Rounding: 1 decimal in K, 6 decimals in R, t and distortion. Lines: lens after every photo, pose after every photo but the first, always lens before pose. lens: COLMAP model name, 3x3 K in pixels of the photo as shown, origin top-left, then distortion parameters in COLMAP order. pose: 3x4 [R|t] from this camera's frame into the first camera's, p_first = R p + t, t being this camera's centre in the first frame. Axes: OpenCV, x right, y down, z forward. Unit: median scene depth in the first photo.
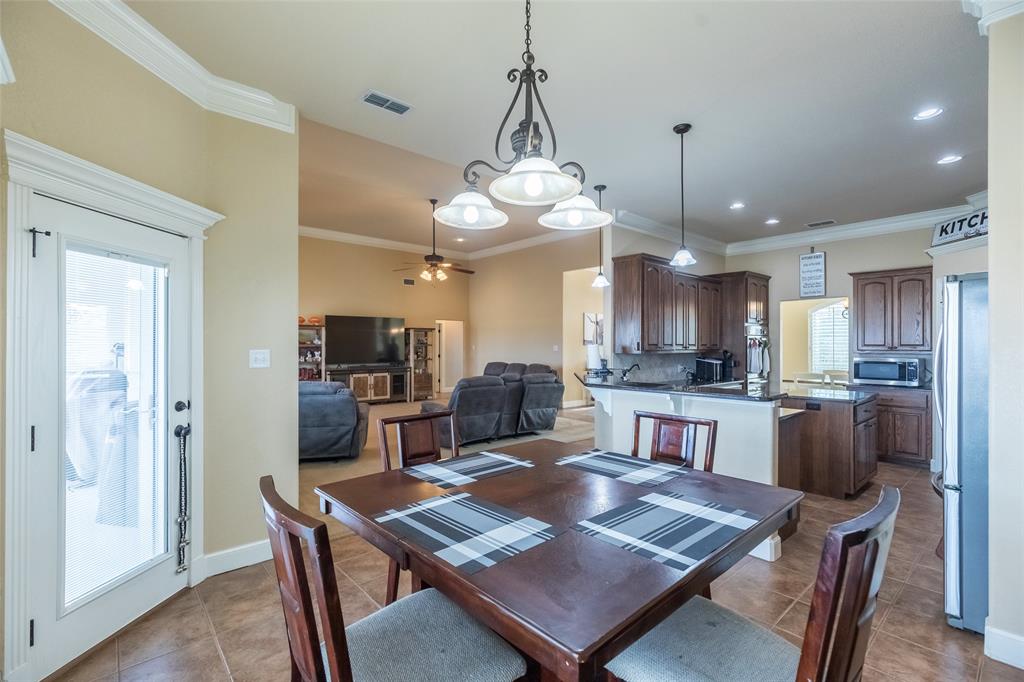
lens RADIAL K [[472.7, 0, 509.6], [0, 472.7, 347.2], [0, 0, 1]] dist [0.011292, -0.000378]
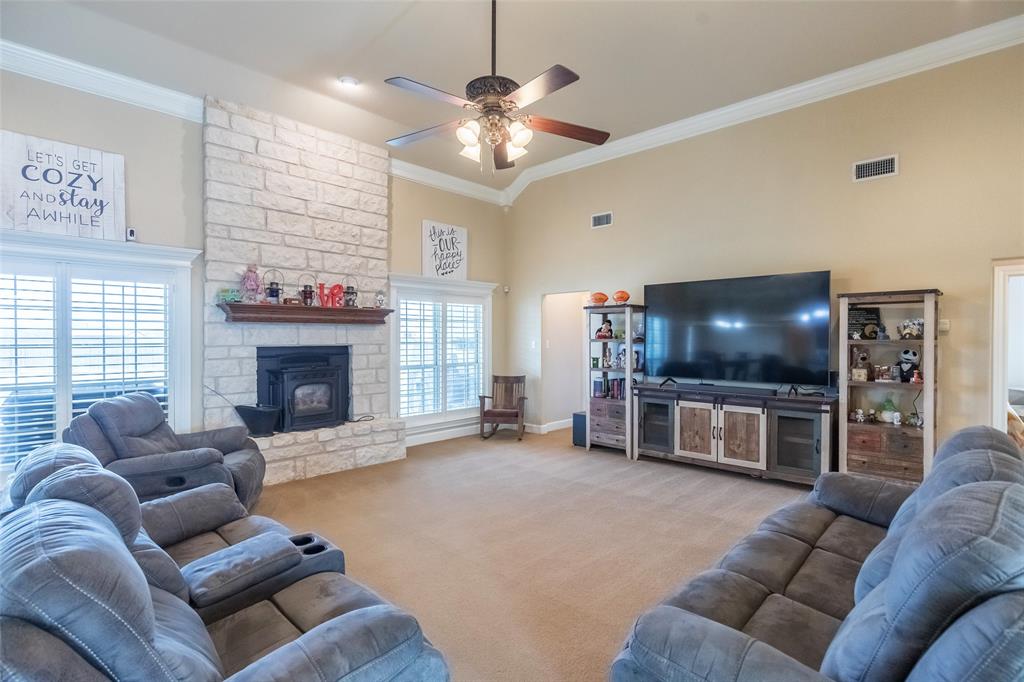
lens RADIAL K [[502.0, 0, 512.0], [0, 502.0, 341.0], [0, 0, 1]] dist [0.000300, -0.000411]
pose [[0.082078, 0.009885, -0.996577, 0.166274], [-0.002534, 0.999950, 0.009710, -0.008558], [0.996623, 0.001728, 0.082099, 0.763514]]
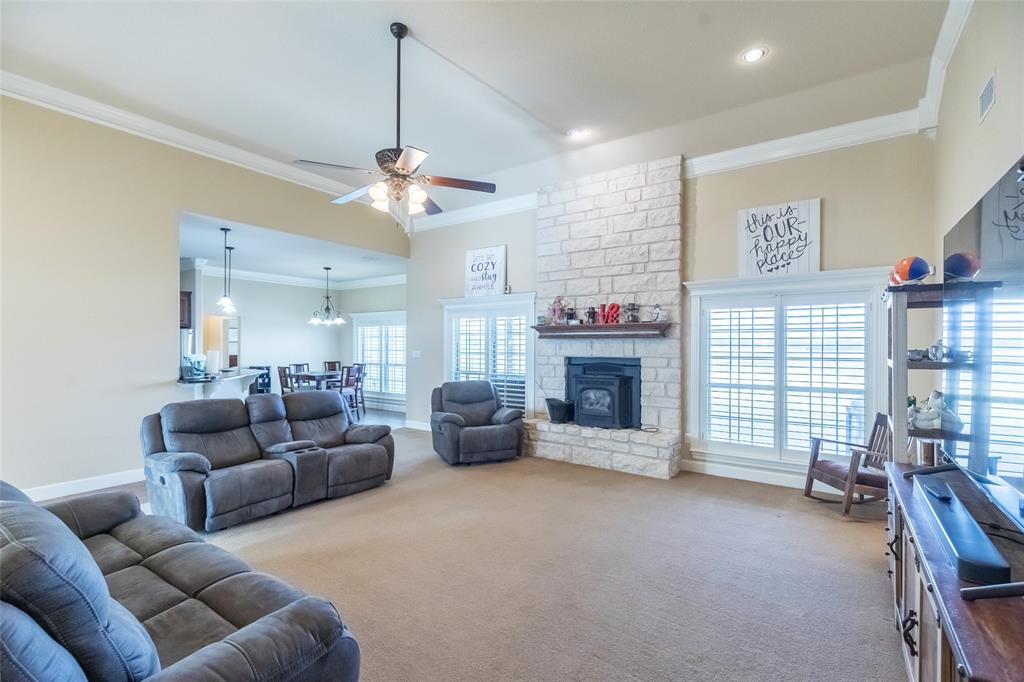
lens RADIAL K [[448.1, 0, 521.5], [0, 448.1, 349.2], [0, 0, 1]] dist [0.009744, -0.000156]
pose [[-0.969660, -0.006875, -0.244363, -0.129710], [-0.007567, 0.999970, 0.001894, -0.008132], [0.244342, 0.003686, -0.969682, 1.099536]]
